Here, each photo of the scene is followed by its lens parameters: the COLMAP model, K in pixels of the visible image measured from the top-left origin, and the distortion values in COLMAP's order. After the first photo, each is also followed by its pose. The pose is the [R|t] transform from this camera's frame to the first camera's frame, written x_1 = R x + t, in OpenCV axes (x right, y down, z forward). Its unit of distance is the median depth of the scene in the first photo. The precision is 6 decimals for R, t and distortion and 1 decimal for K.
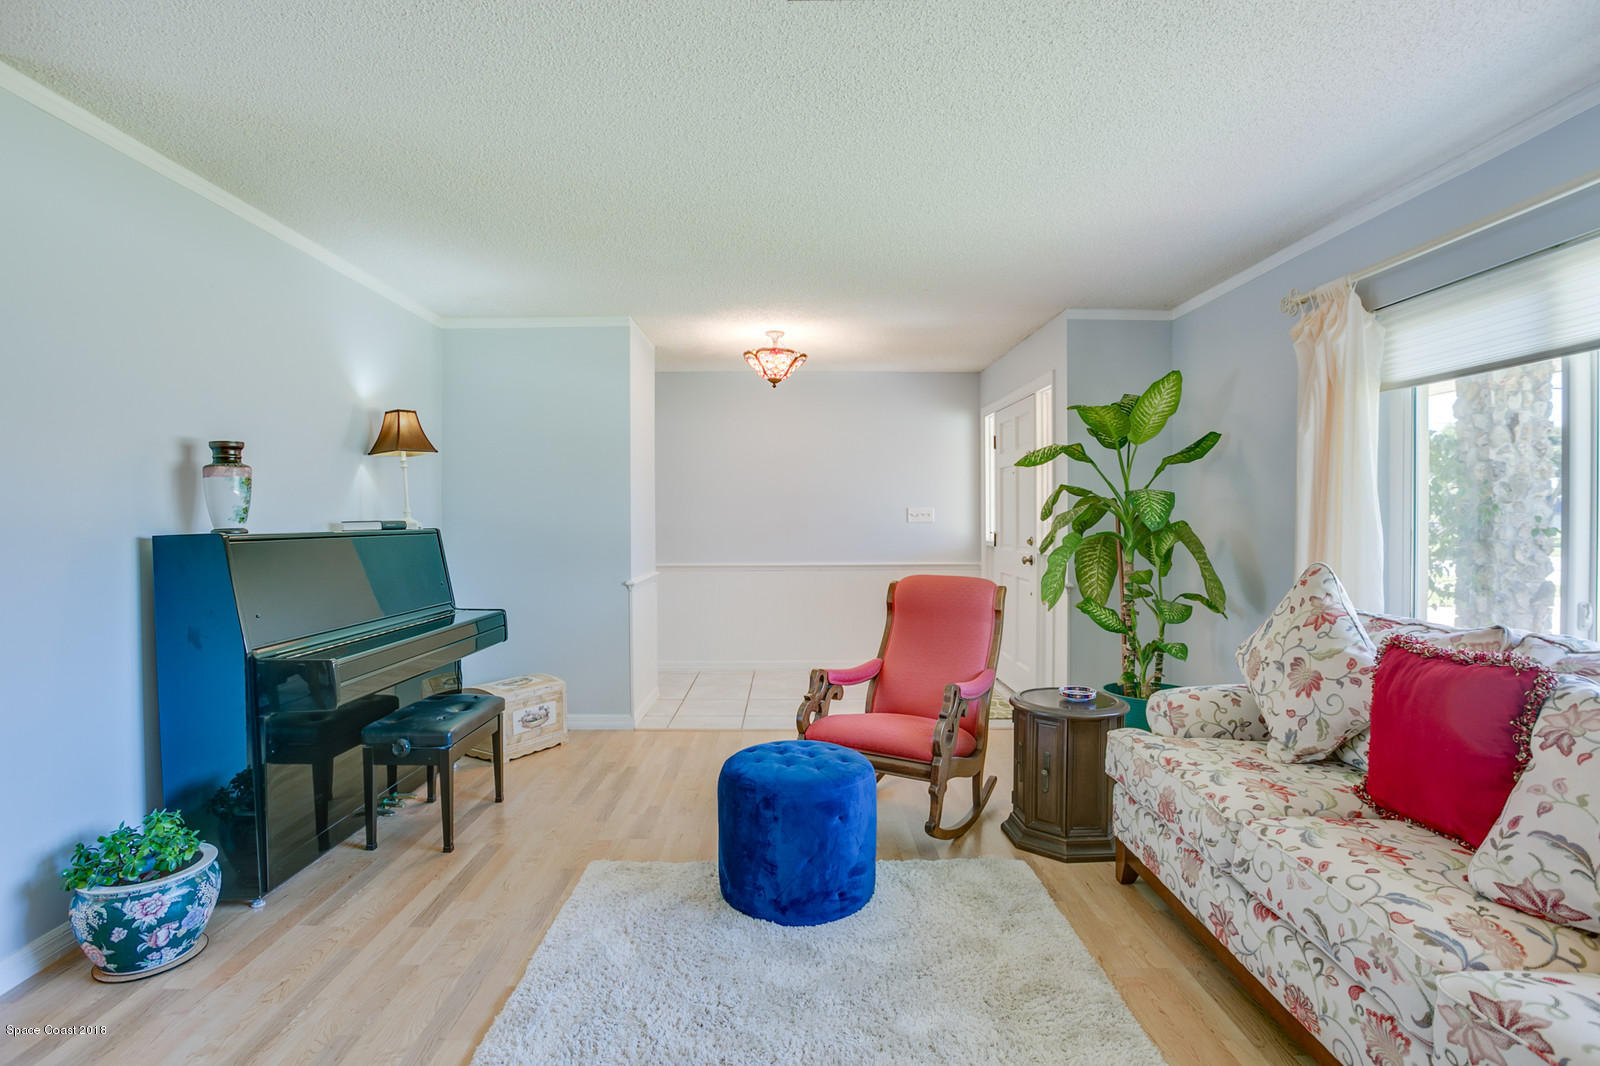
lens RADIAL K [[771.7, 0, 796.0], [0, 771.7, 515.3], [0, 0, 1]] dist [-0.061405, 0.020750]
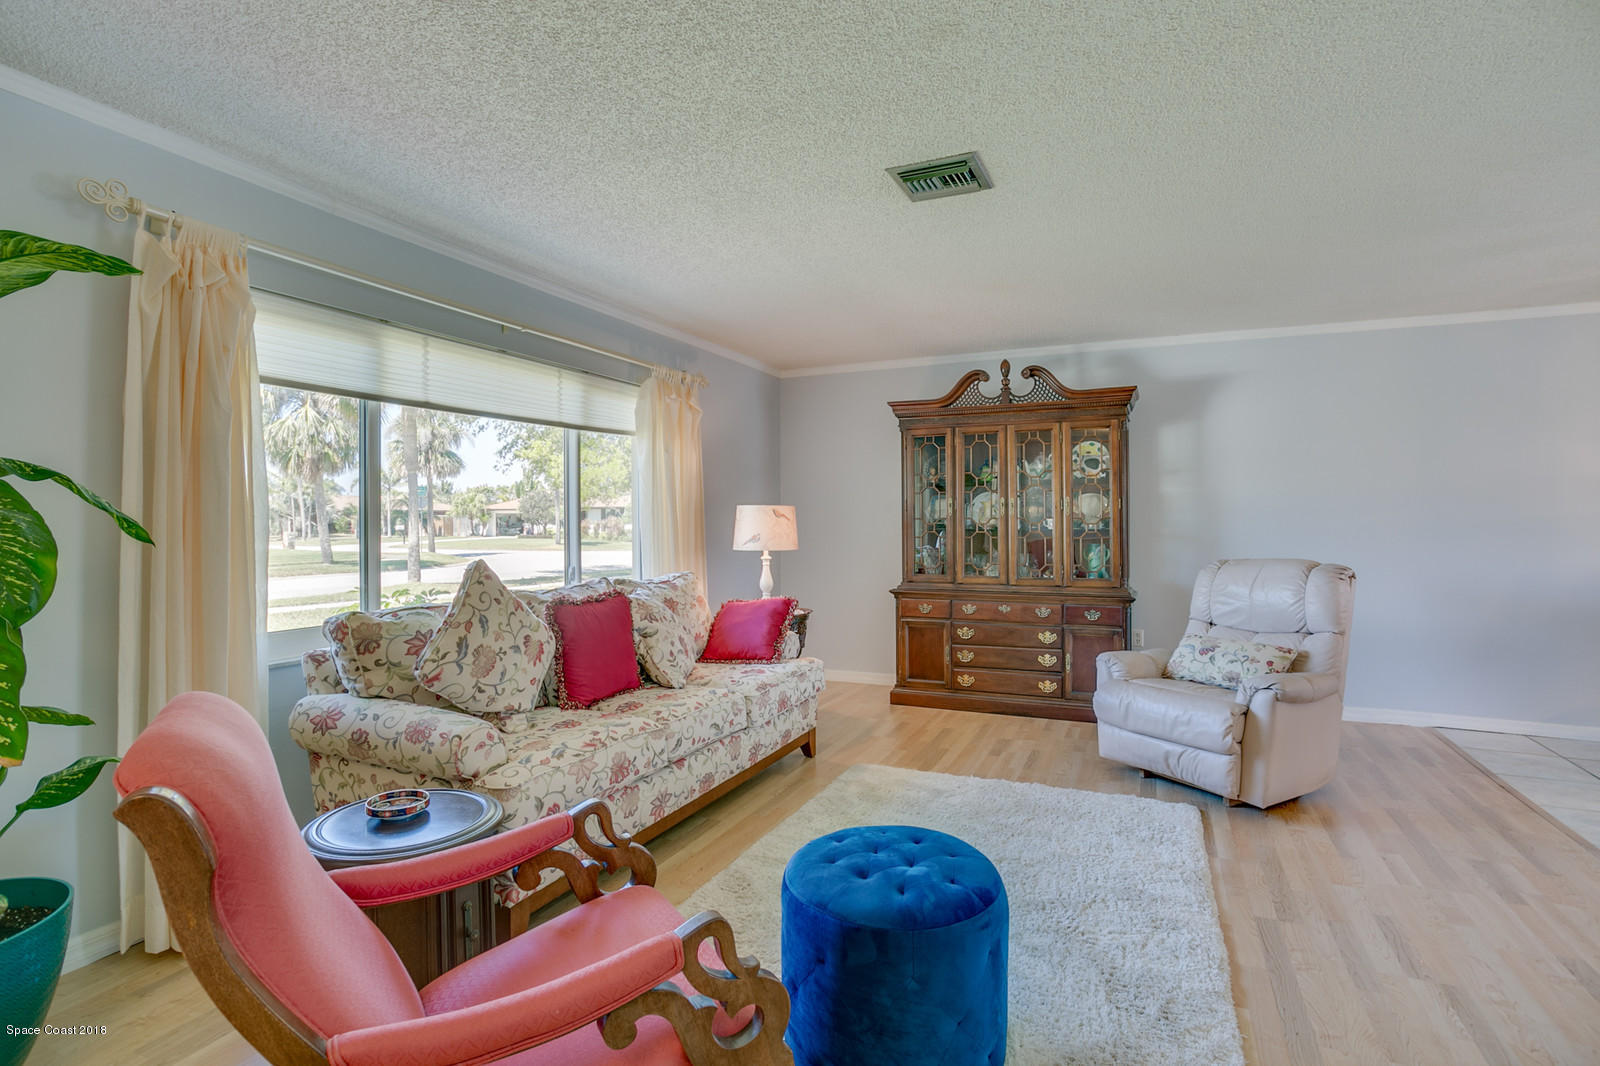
lens RADIAL K [[771.7, 0, 796.0], [0, 771.7, 515.3], [0, 0, 1]] dist [-0.061405, 0.020750]
pose [[-0.903874, 0.005321, 0.427765, -0.251624], [0.001676, 0.999959, -0.008897, 0.007338], [-0.427795, -0.007325, -0.903846, 1.927846]]
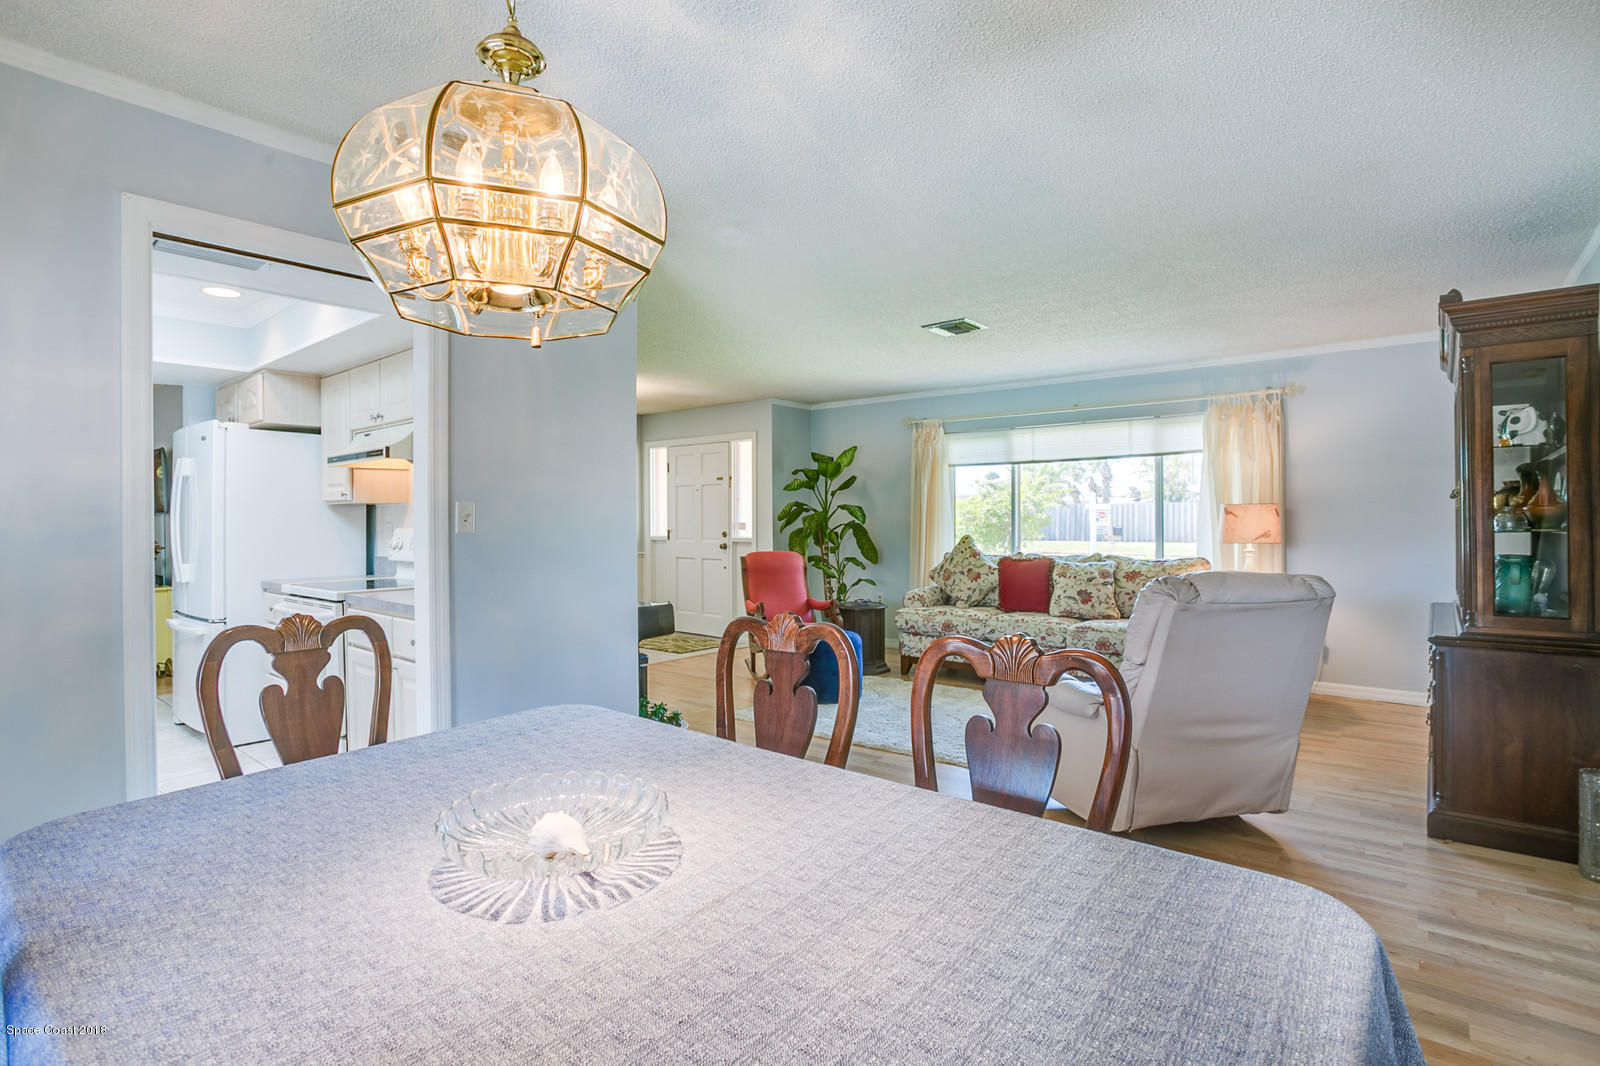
lens RADIAL K [[791.6, 0, 789.7], [0, 791.6, 504.5], [0, 0, 1]] dist [-0.060074, 0.023755]
pose [[0.650578, 0.004060, 0.759428, -1.984118], [0.006970, 0.999912, -0.011318, -0.019573], [-0.759407, 0.012656, 0.650492, -0.395270]]
